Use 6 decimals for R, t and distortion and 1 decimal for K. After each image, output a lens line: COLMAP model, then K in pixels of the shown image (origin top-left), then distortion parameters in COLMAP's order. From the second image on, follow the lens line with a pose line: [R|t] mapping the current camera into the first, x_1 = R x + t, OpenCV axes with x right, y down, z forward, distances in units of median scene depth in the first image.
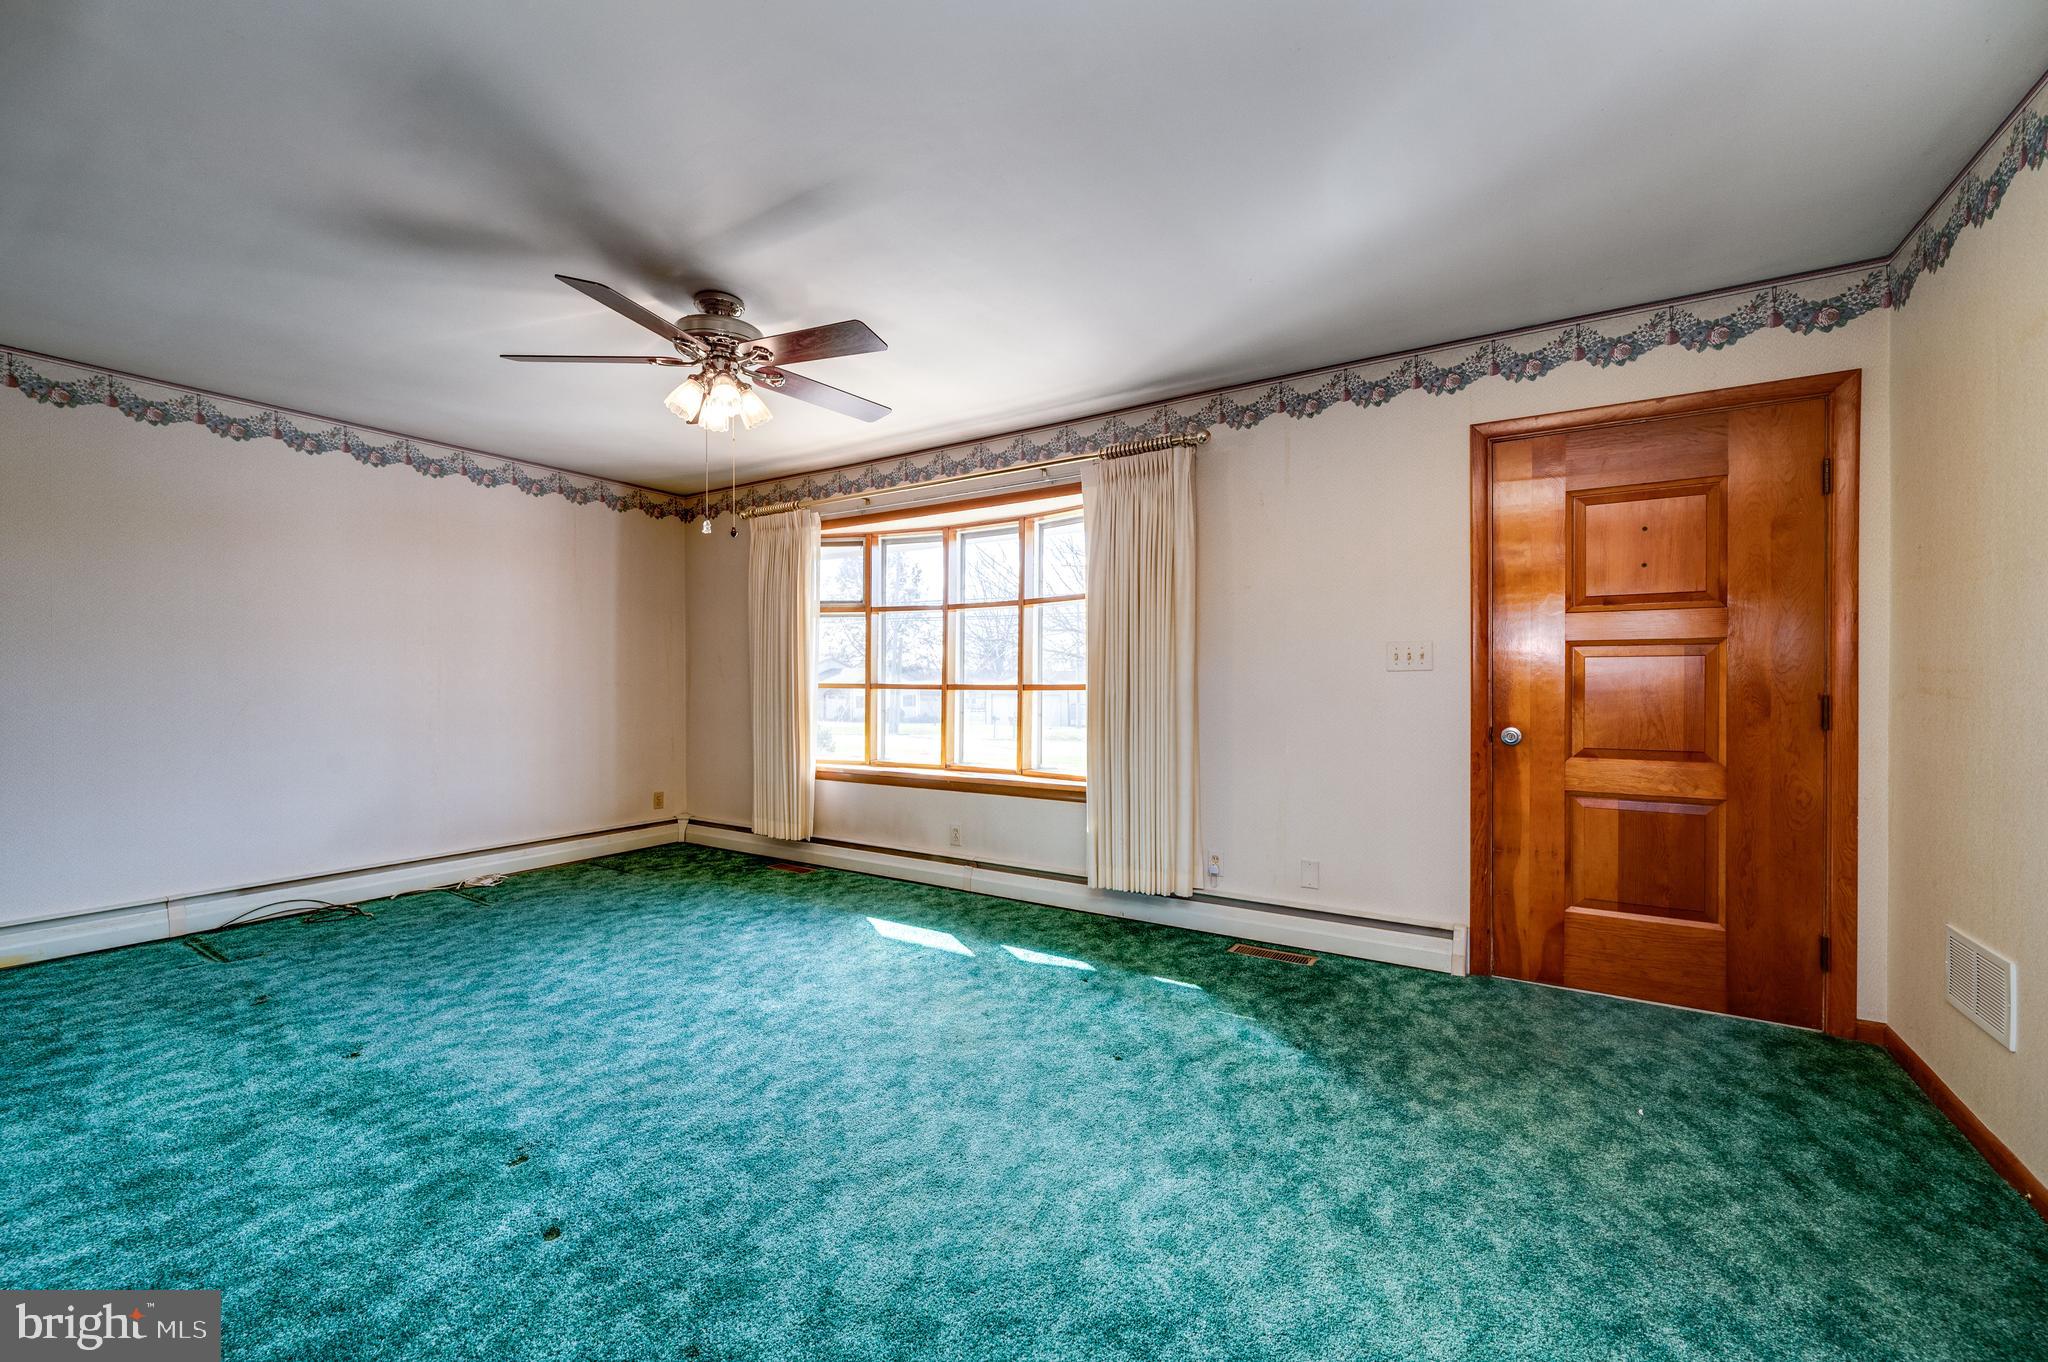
lens RADIAL K [[800.4, 0, 1024.0], [0, 800.4, 681.0], [0, 0, 1]] dist [-0.010613, -0.000124]
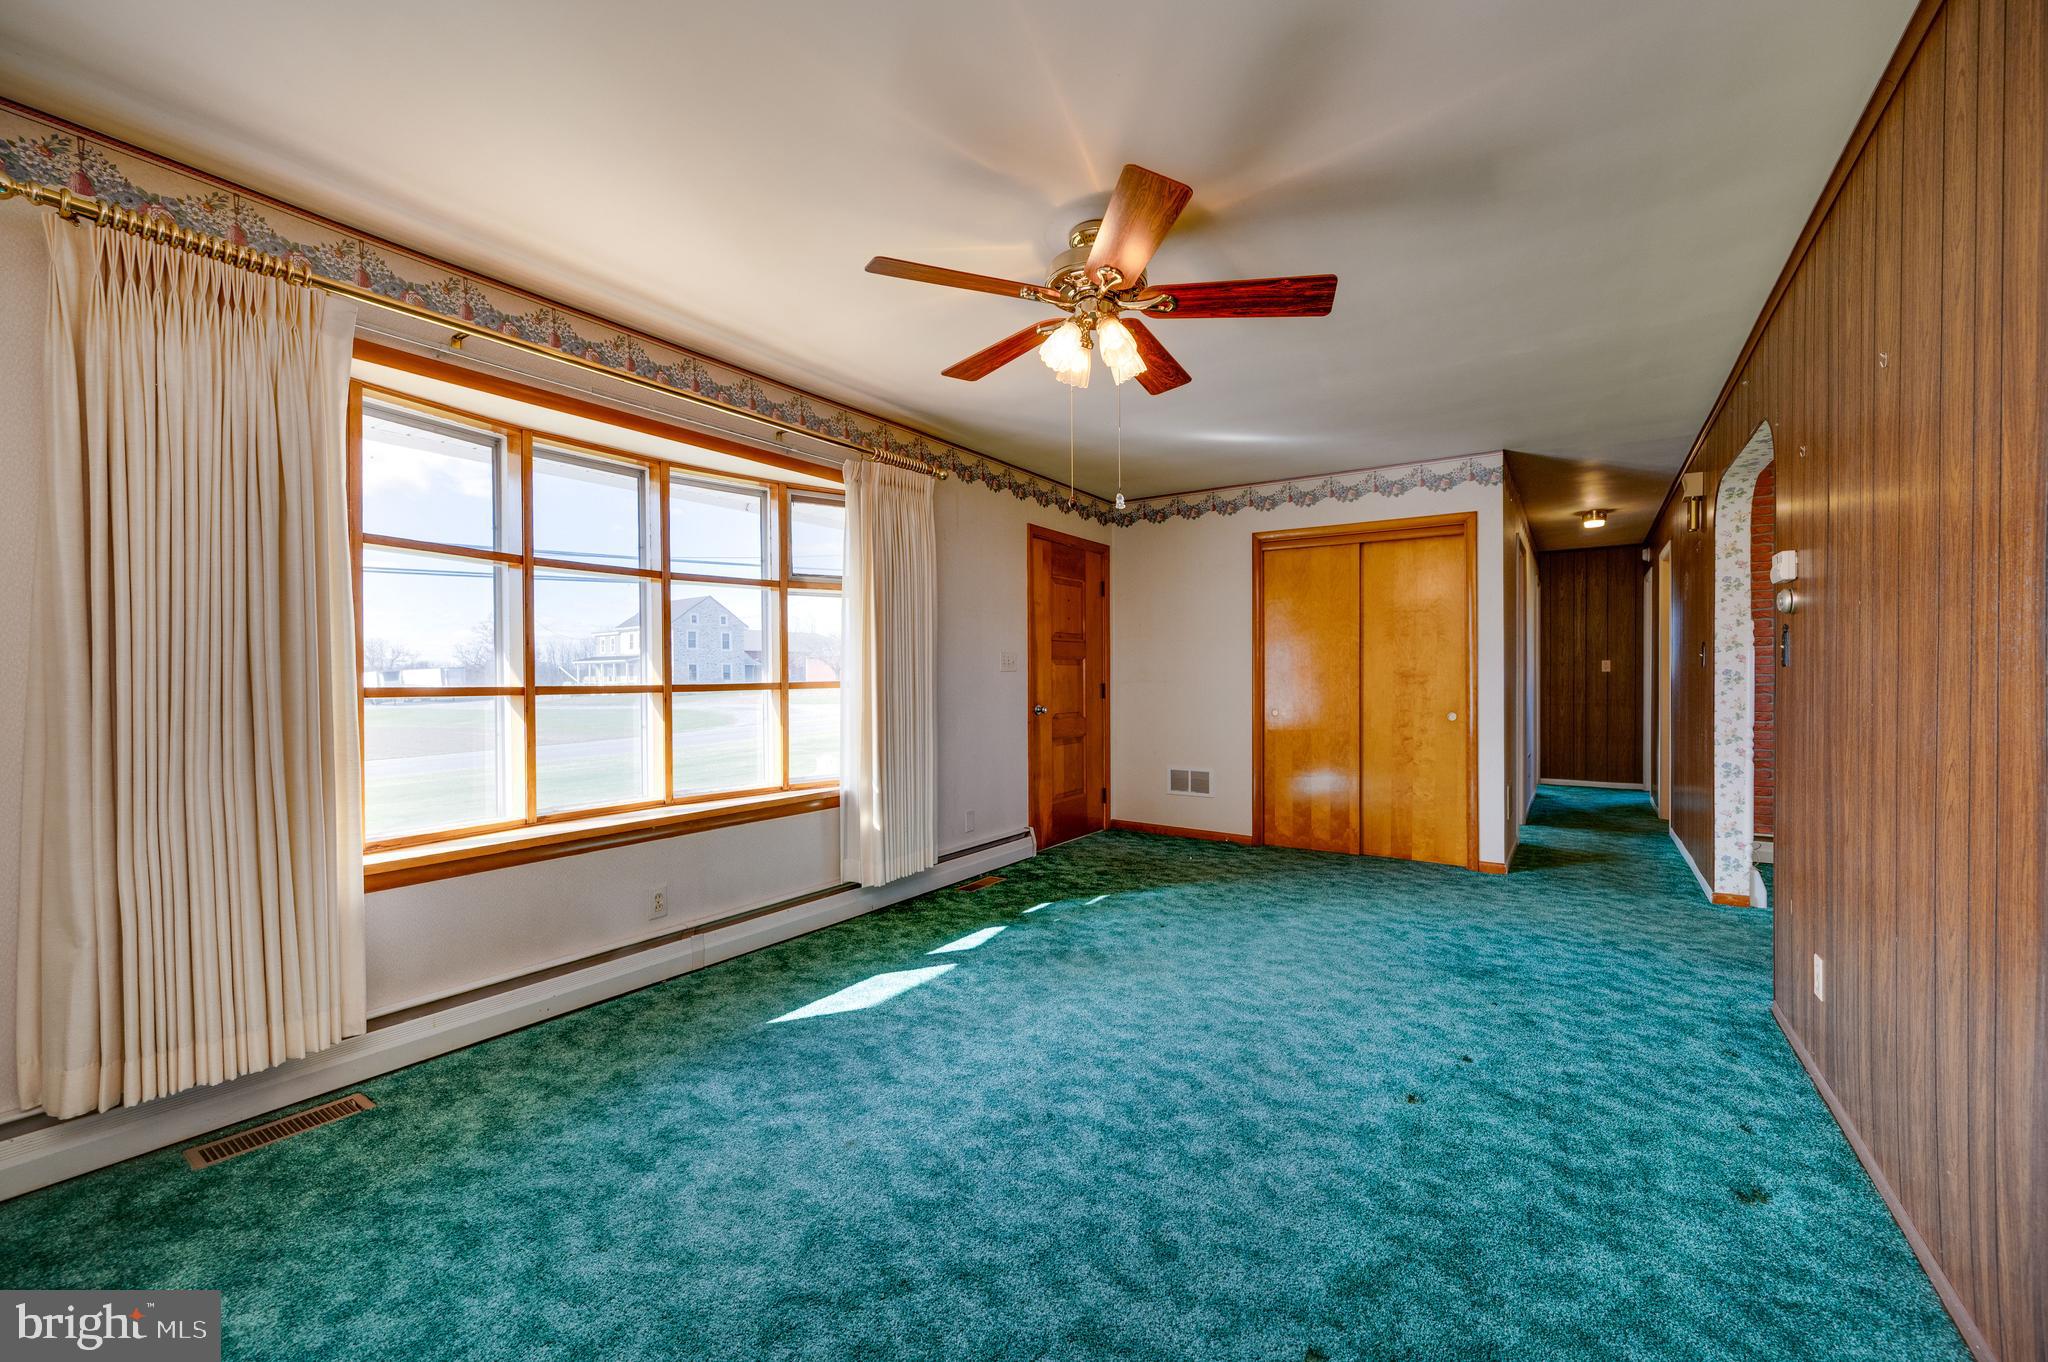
lens RADIAL K [[825.2, 0, 1024.0], [0, 825.2, 681.0], [0, 0, 1]] dist [-0.000103, -0.000004]
pose [[0.018974, -0.007515, 0.999792, -0.947687], [0.000574, 0.999972, 0.007505, -0.006226], [-0.999820, 0.000432, 0.018977, 0.801717]]
